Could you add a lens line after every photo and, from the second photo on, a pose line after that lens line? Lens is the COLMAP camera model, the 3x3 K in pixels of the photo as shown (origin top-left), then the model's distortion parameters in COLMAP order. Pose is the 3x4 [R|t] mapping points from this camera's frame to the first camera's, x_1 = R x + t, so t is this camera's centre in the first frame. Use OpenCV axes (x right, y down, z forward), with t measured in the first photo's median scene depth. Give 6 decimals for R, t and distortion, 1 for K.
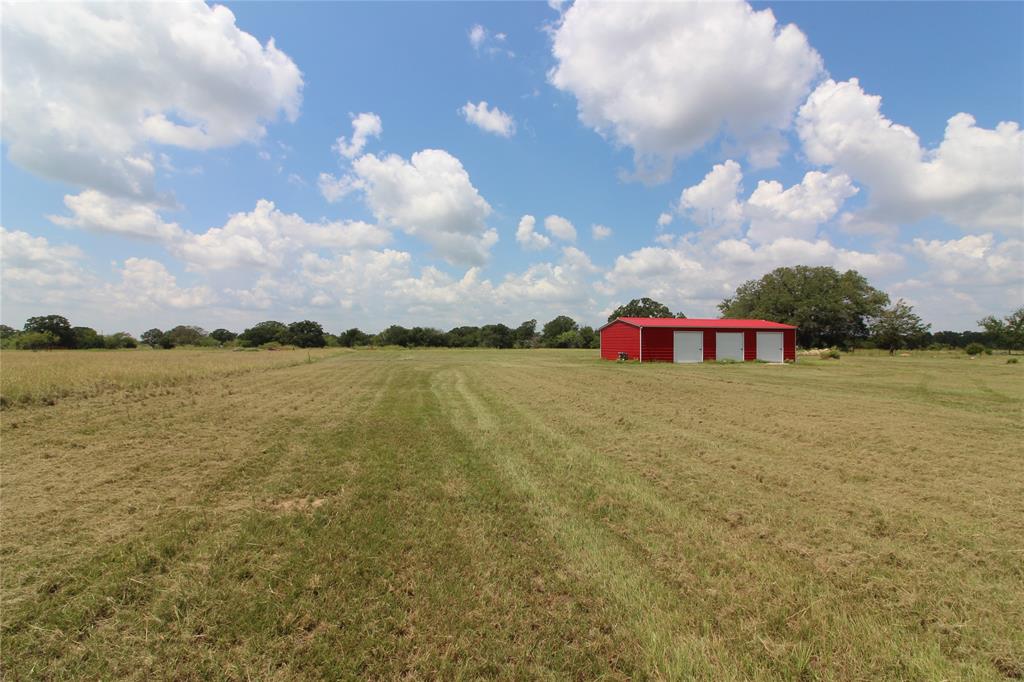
lens RADIAL K [[481.9, 0, 511.3], [0, 481.9, 328.8], [0, 0, 1]] dist [0.004483, -0.016564]
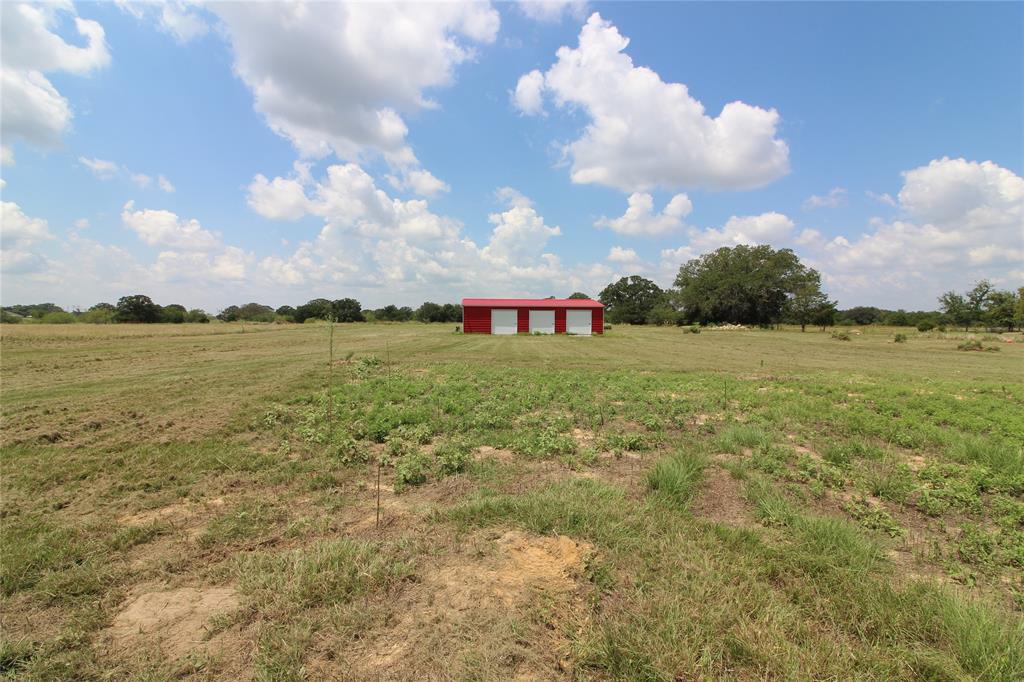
lens RADIAL K [[481.9, 0, 511.3], [0, 481.9, 328.8], [0, 0, 1]] dist [0.004483, -0.016564]
pose [[0.989260, 0.004283, -0.146107, 0.138148], [0.003108, 0.998728, 0.050322, -0.002344], [0.146136, -0.050235, 0.987988, -0.067288]]
